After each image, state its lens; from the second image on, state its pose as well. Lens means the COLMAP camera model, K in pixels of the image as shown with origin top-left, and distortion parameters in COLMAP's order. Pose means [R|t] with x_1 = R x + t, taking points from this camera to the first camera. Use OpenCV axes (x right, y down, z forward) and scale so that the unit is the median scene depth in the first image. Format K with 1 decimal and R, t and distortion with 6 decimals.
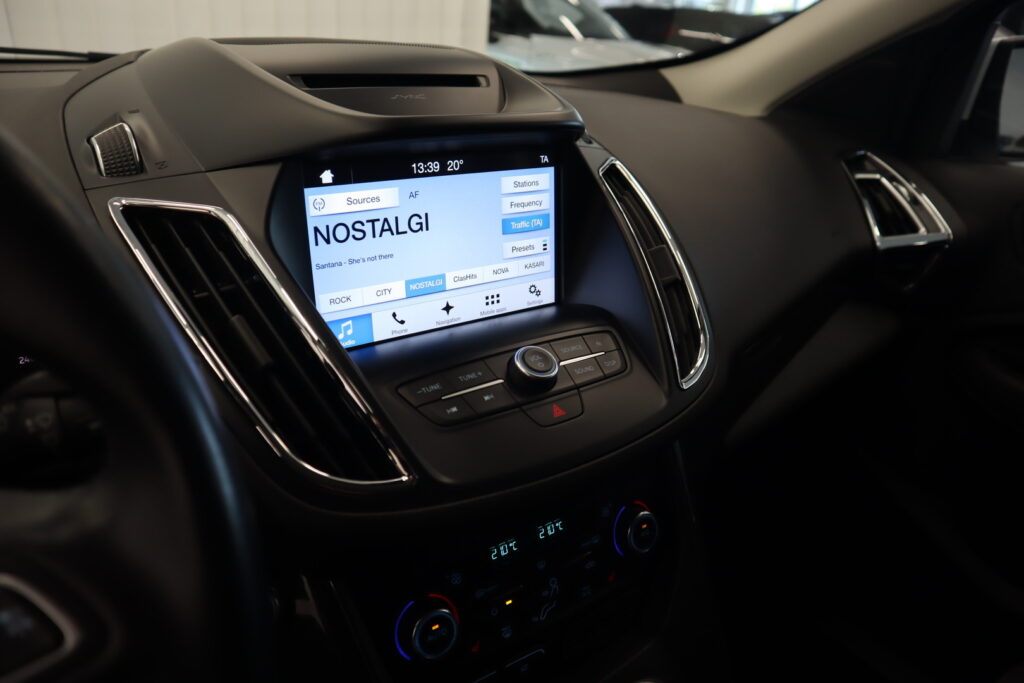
lens RADIAL K [[705.9, 0, 512.0], [0, 705.9, 341.5], [0, 0, 1]] dist [-0.125318, 0.085793]
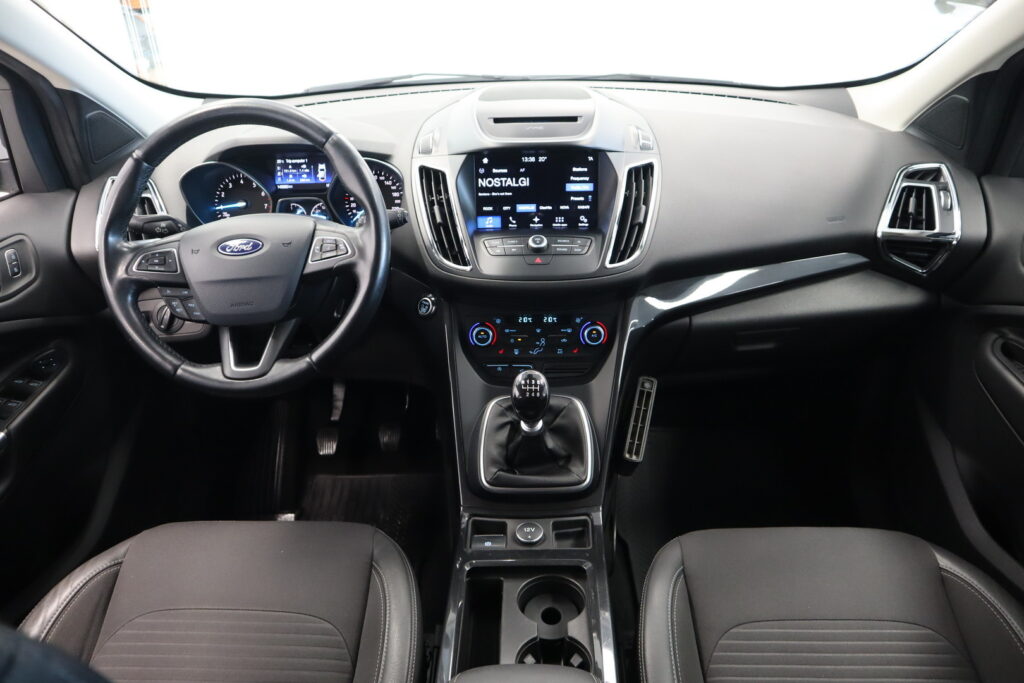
lens RADIAL K [[705.9, 0, 512.0], [0, 705.9, 341.5], [0, 0, 1]] dist [-0.125318, 0.085793]
pose [[0.797760, 0.222159, -0.560556, 1.331919], [-0.184054, 0.975003, 0.124475, 0.076553], [0.574197, 0.003872, 0.818708, -1.018425]]
